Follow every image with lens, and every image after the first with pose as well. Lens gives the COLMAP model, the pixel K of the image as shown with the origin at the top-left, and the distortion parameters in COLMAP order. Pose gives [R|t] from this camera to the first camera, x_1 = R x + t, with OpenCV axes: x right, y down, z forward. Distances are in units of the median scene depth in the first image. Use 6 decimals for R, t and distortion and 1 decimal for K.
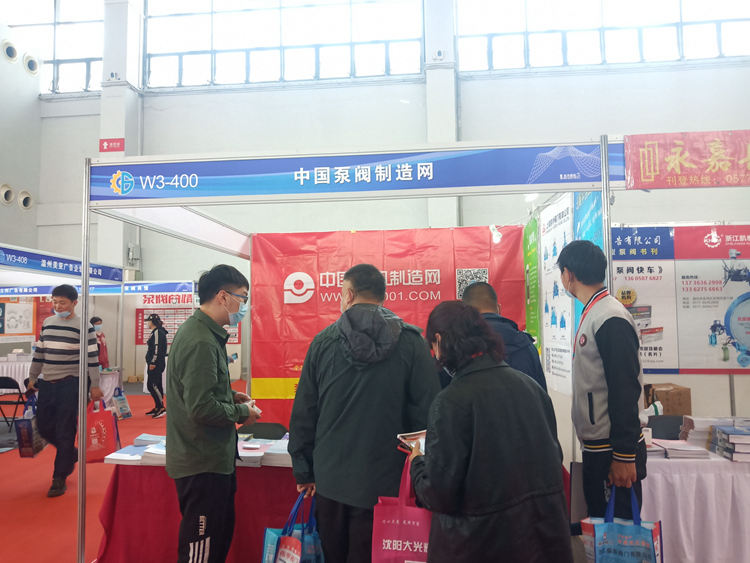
lens RADIAL K [[572.5, 0, 370.2], [0, 572.5, 283.2], [0, 0, 1]] dist [0.043684, -0.095331]
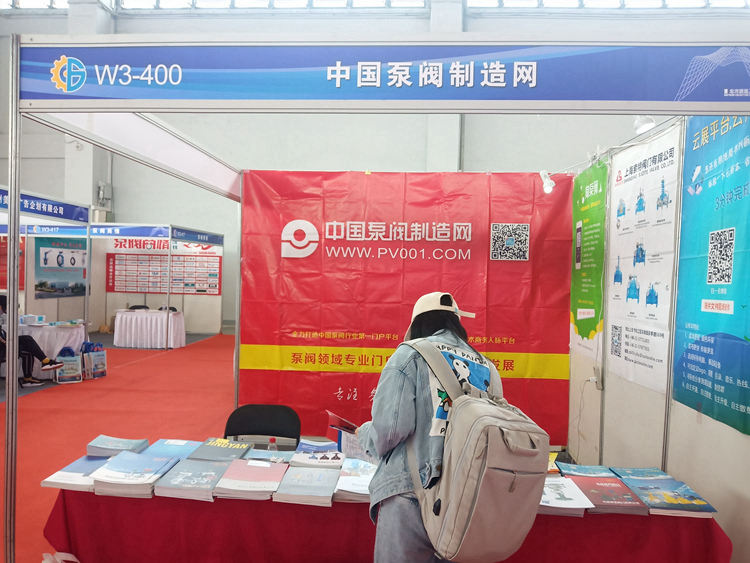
lens RADIAL K [[572.5, 0, 370.2], [0, 572.5, 283.2], [0, 0, 1]] dist [0.043684, -0.095331]
pose [[0.998568, 0.036120, 0.039475, -0.054892], [-0.039274, 0.995835, 0.082285, -0.000129], [-0.036338, -0.083717, 0.995827, 0.170365]]
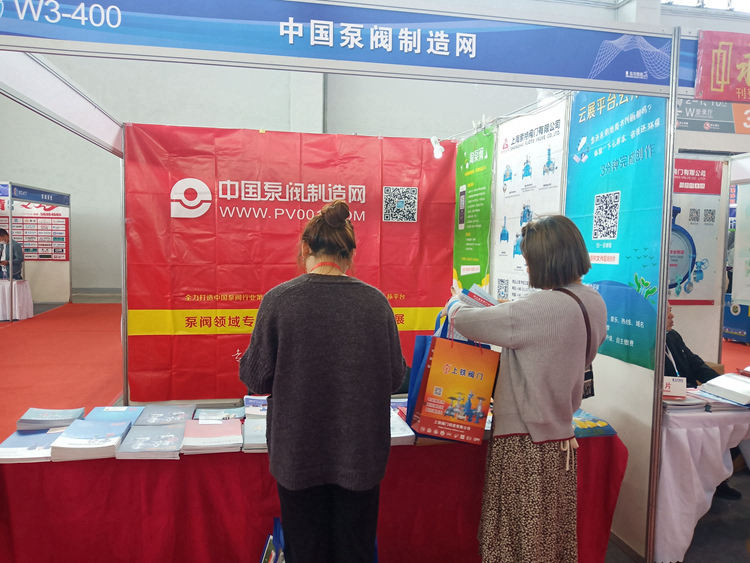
lens RADIAL K [[570.7, 0, 365.9], [0, 570.7, 280.9], [0, 0, 1]] dist [0.041345, -0.083169]
pose [[0.957574, 0.009912, 0.288017, -0.124140], [-0.049415, 0.990254, 0.130211, 0.006521], [-0.283919, -0.138919, 0.948731, 0.164068]]
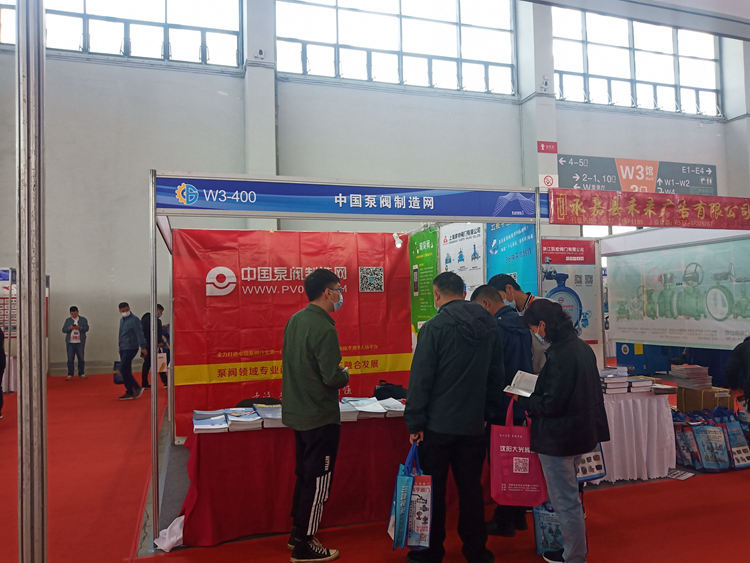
lens RADIAL K [[575.9, 0, 357.7], [0, 575.9, 279.2], [0, 0, 1]] dist [0.108508, -0.244274]
pose [[0.922776, 0.010517, 0.385193, -0.320907], [-0.016298, 0.999798, 0.011746, -0.013023], [-0.384992, -0.017117, 0.922761, -0.121163]]
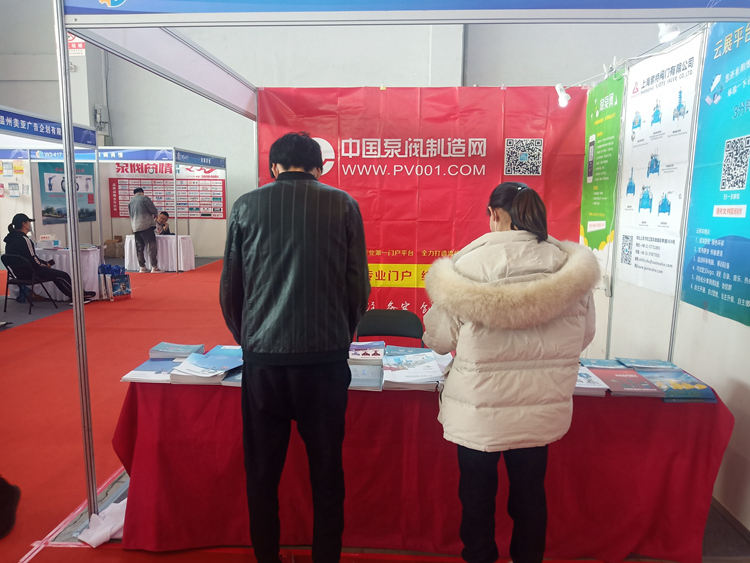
lens RADIAL K [[572.8, 0, 371.2], [0, 572.8, 281.5], [0, 0, 1]] dist [0.005505, -0.023761]
pose [[0.998655, 0.014952, 0.049649, -0.085535], [-0.025061, 0.977441, 0.209716, 0.008854], [-0.045394, -0.210678, 0.976501, 0.142514]]
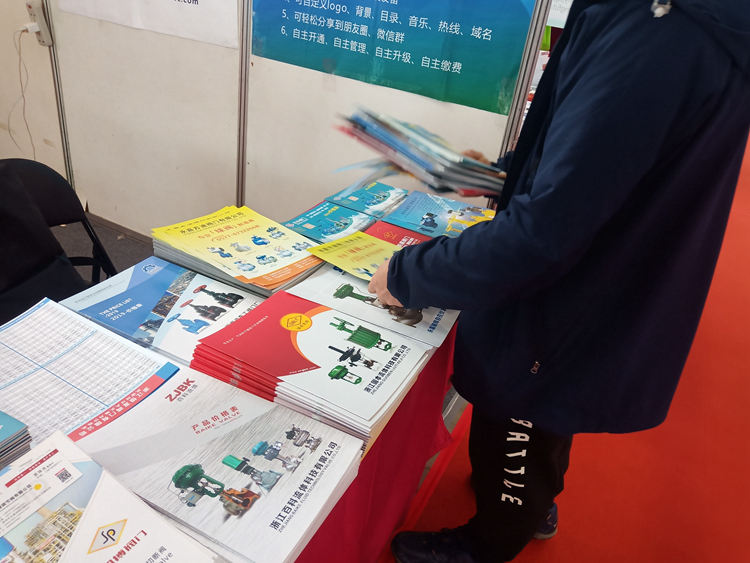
lens RADIAL K [[572.5, 0, 370.2], [0, 572.5, 283.2], [0, 0, 1]] dist [0.043684, -0.095331]
pose [[0.332300, -0.429426, 0.839744, -0.073818], [-0.205069, 0.836144, 0.508734, 0.062078], [-0.920611, -0.341257, 0.189788, 0.493706]]
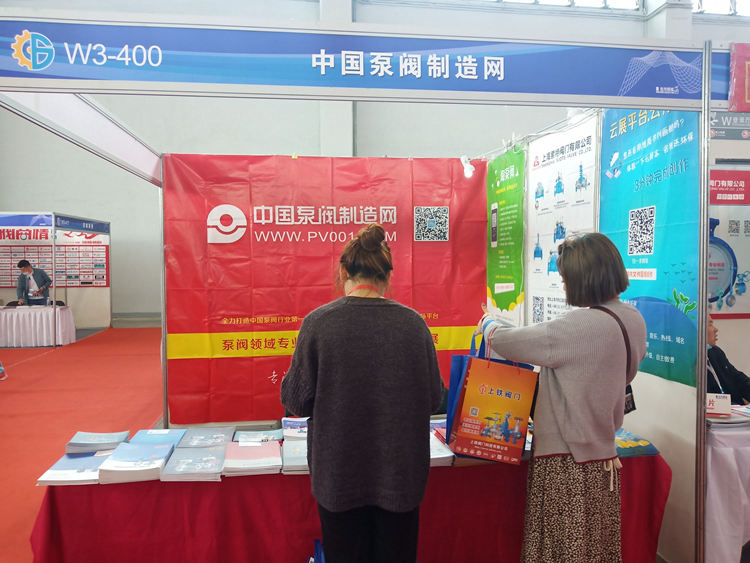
lens RADIAL K [[570.7, 0, 365.9], [0, 570.7, 280.9], [0, 0, 1]] dist [0.041345, -0.083169]
pose [[0.972142, -0.001959, 0.234383, -0.127533], [-0.021751, 0.994896, 0.098531, 0.004315], [-0.233380, -0.100885, 0.967138, 0.159482]]
